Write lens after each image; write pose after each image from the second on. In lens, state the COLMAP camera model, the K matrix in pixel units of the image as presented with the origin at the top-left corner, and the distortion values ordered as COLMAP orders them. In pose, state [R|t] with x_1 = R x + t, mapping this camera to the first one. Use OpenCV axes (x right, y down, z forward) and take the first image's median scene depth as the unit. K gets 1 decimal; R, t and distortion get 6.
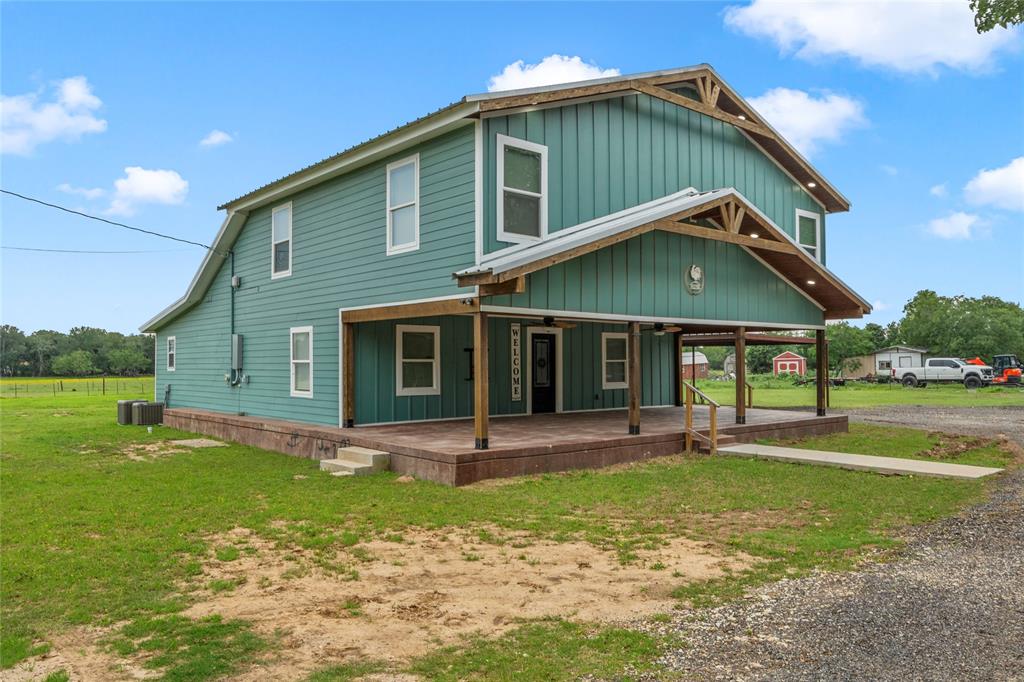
lens RADIAL K [[763.0, 0, 514.1], [0, 763.0, 346.3], [0, 0, 1]] dist [0.004284, 0.003073]
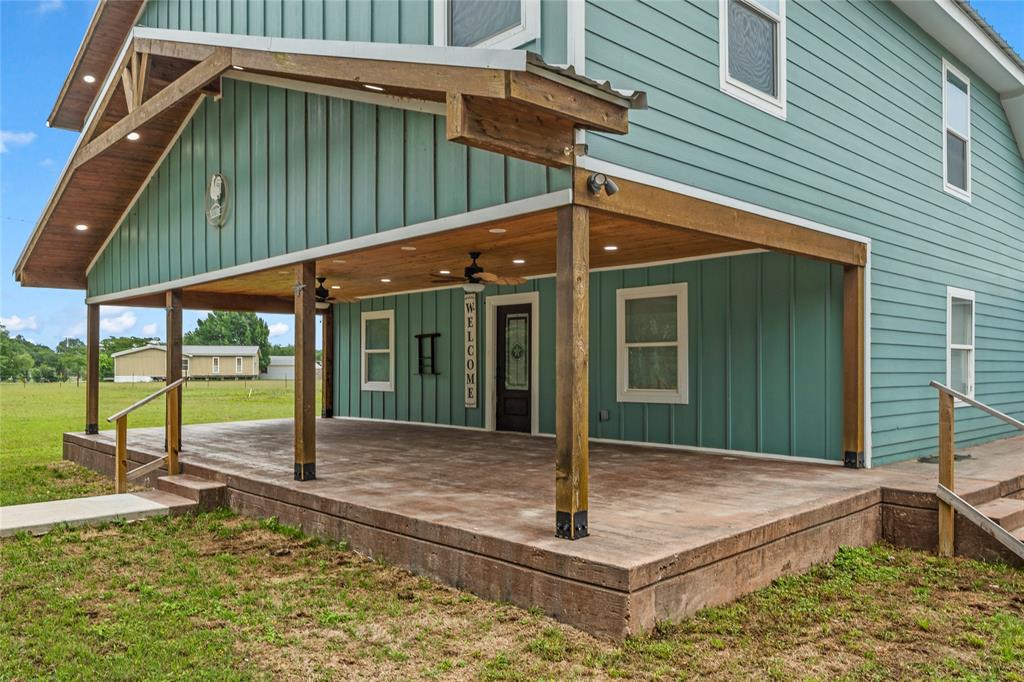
lens RADIAL K [[763.0, 0, 514.1], [0, 763.0, 346.3], [0, 0, 1]] dist [0.004284, 0.003073]
pose [[0.046256, -0.005587, -0.998914, 0.661135], [0.042008, 0.999111, -0.003643, 0.019910], [0.998046, -0.041794, 0.046449, 0.973799]]
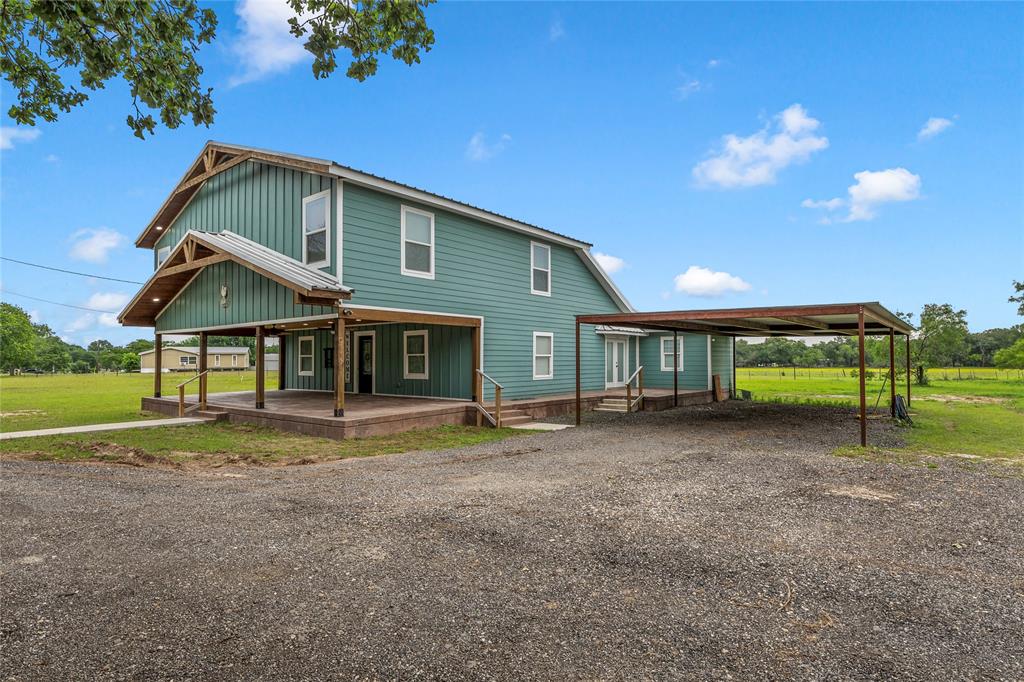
lens RADIAL K [[533.8, 0, 512.0], [0, 533.8, 341.0], [0, 0, 1]] dist [0.000525, -0.000213]
pose [[0.178632, -0.014691, -0.983806, 1.032438], [0.041997, 0.999091, -0.007294, 0.011149], [0.983019, -0.040014, 0.179087, 1.090216]]
